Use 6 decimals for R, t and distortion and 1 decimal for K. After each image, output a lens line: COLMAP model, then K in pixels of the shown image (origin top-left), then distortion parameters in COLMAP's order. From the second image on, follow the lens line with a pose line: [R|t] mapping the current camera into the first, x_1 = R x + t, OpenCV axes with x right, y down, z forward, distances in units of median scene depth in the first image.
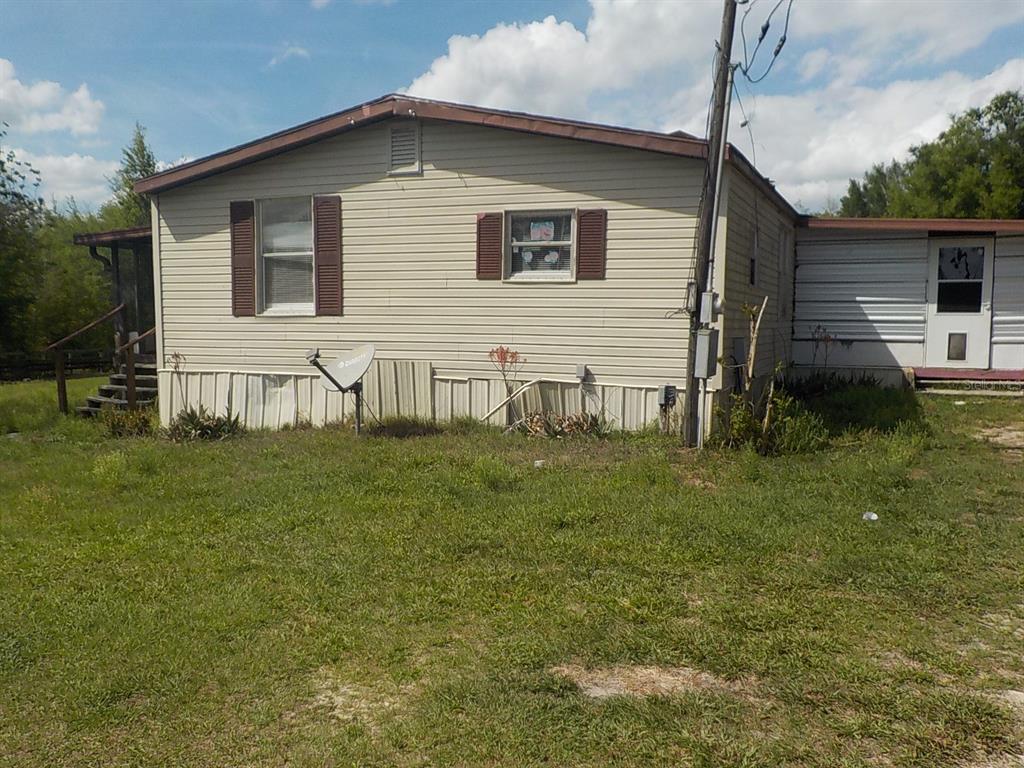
lens RADIAL K [[928.0, 0, 515.9], [0, 928.0, 384.6], [0, 0, 1]] dist [0.023804, 0.000000]
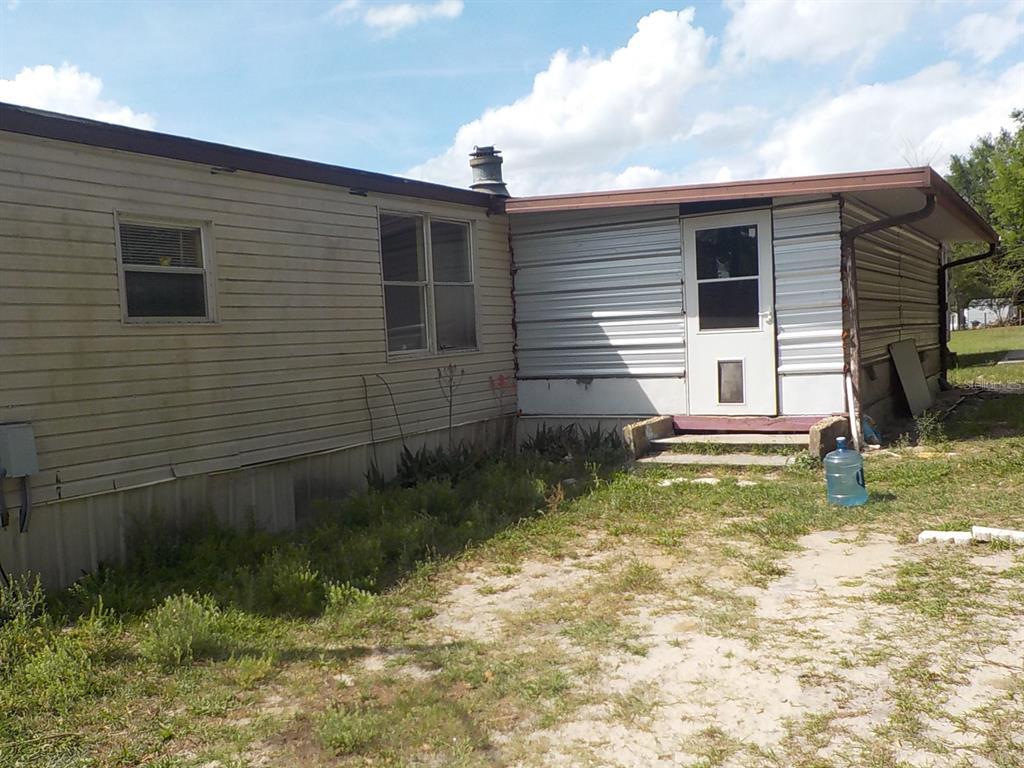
lens RADIAL K [[928.0, 0, 509.1], [0, 928.0, 385.8], [0, 0, 1]] dist [0.023804, 0.000000]
pose [[0.986982, -0.044503, -0.154552, 0.418388], [0.042702, 0.998976, -0.014958, -0.034420], [0.155060, 0.008164, 0.987871, 0.341230]]
